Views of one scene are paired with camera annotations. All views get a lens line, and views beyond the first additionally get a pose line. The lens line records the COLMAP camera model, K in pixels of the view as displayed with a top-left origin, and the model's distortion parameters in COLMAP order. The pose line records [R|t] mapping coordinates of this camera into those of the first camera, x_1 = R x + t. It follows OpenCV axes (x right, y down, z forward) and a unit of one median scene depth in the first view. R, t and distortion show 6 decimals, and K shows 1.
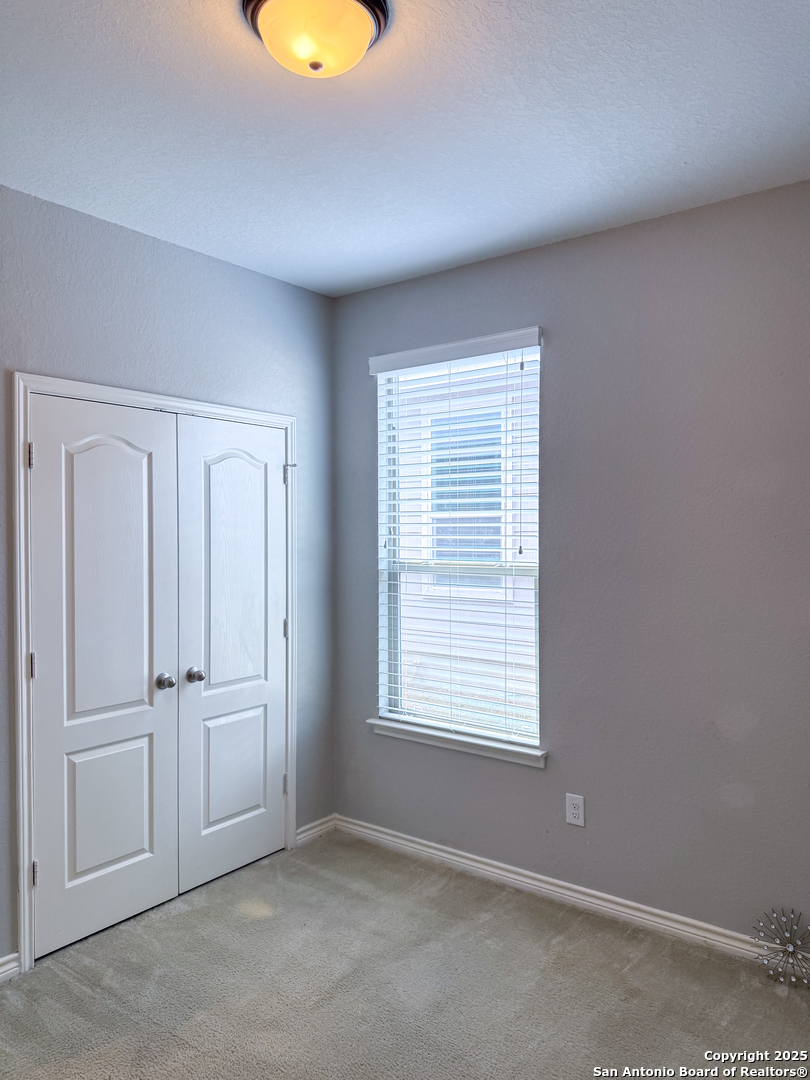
lens RADIAL K [[758.4, 0, 405.0], [0, 758.4, 540.0], [0, 0, 1]] dist [0.087694, -0.136974]
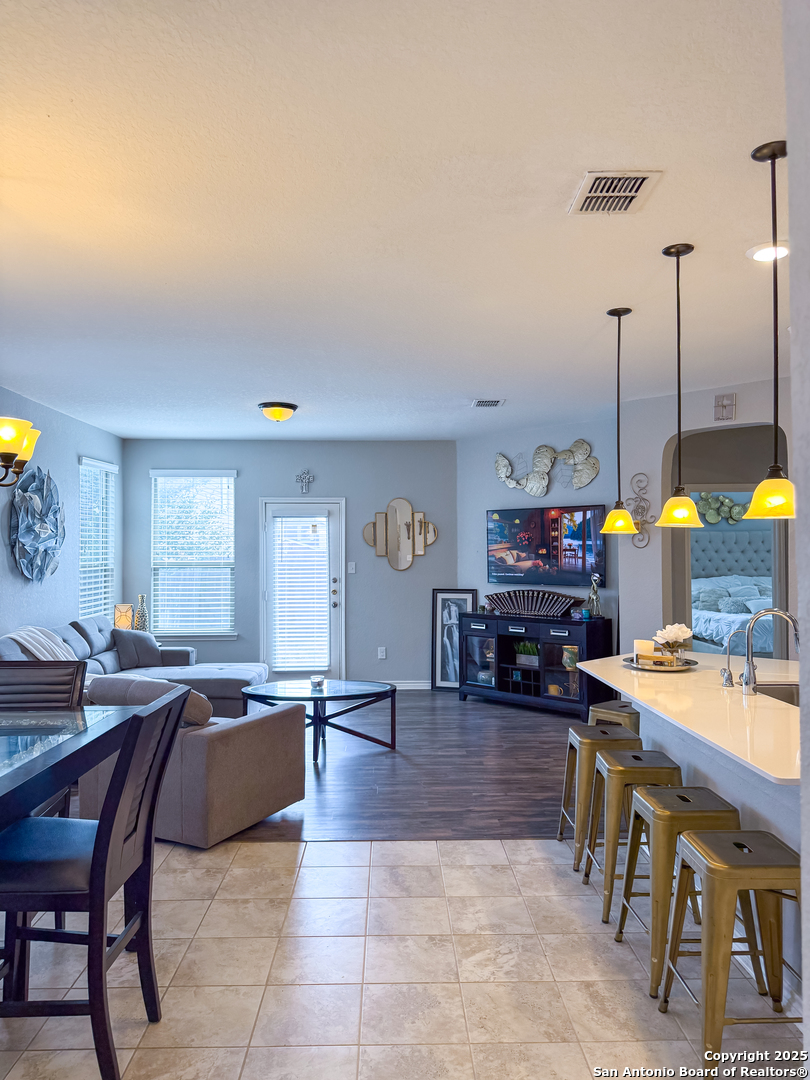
lens RADIAL K [[758.4, 0, 405.0], [0, 758.4, 540.0], [0, 0, 1]] dist [0.087694, -0.136974]
pose [[0.769694, 0.009200, 0.638347, -0.902645], [0.007993, 0.999679, -0.024046, 0.023495], [-0.638363, 0.023610, 0.769373, -1.198187]]
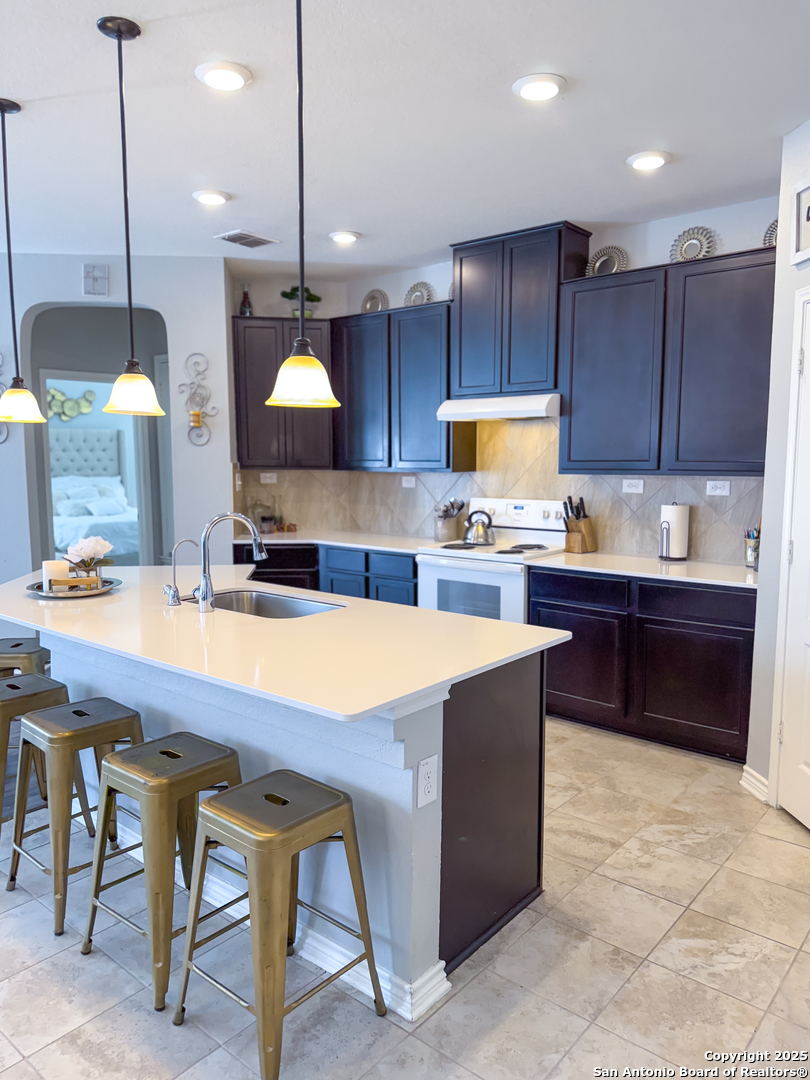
lens RADIAL K [[765.1, 0, 406.8], [0, 765.1, 546.4], [0, 0, 1]] dist [0.080302, -0.092922]
pose [[0.025763, -0.120112, 0.992426, -0.793499], [0.007215, 0.992752, 0.119964, 0.025020], [-0.999642, 0.004070, 0.026443, -0.990453]]
